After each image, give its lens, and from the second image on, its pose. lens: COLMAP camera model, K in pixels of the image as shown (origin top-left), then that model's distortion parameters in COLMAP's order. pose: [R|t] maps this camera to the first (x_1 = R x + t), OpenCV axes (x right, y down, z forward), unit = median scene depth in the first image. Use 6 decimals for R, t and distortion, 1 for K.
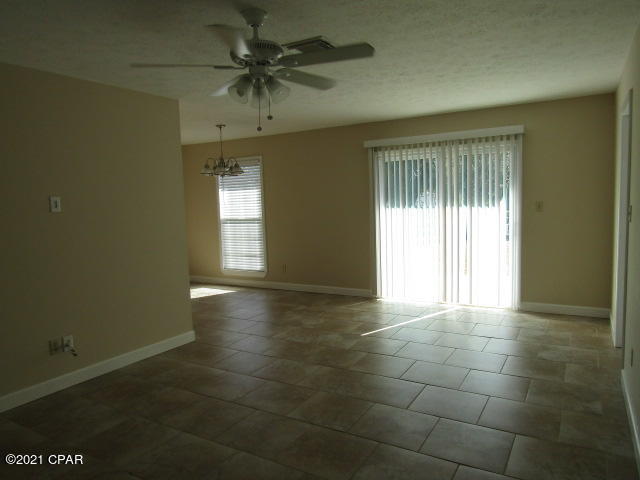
lens RADIAL K [[455.3, 0, 320.0], [0, 455.3, 240.0], [0, 0, 1]] dist [0.000294, -0.002512]
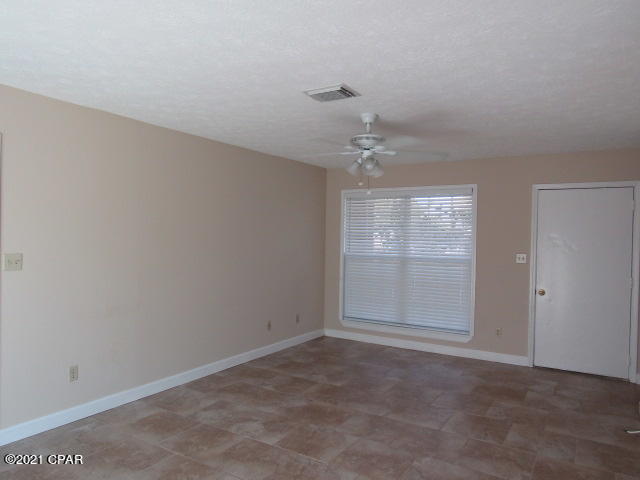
lens RADIAL K [[455.3, 0, 320.0], [0, 455.3, 240.0], [0, 0, 1]] dist [0.000294, -0.002512]
pose [[-0.999704, 0.013512, 0.020231, -0.008253], [0.015533, 0.994528, 0.103312, -0.165878], [-0.018724, 0.103596, -0.994443, 1.639545]]
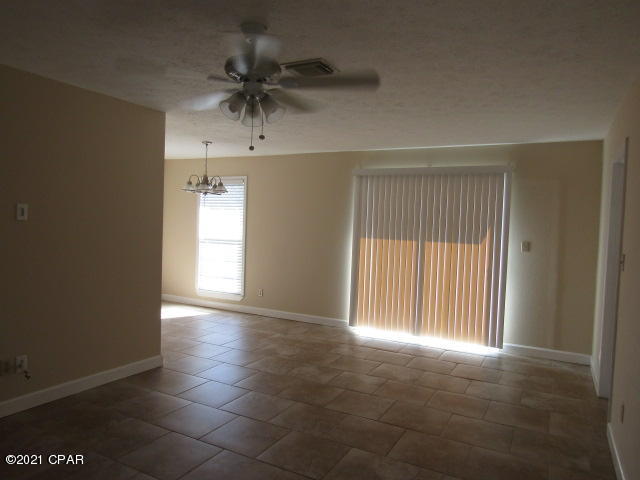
lens RADIAL K [[455.3, 0, 320.0], [0, 455.3, 240.0], [0, 0, 1]] dist [0.000294, -0.002512]
pose [[0.996687, 0.066852, 0.046317, -0.013583], [-0.064276, 0.996414, -0.055033, -0.008400], [-0.049830, 0.051873, 0.997410, 0.043470]]
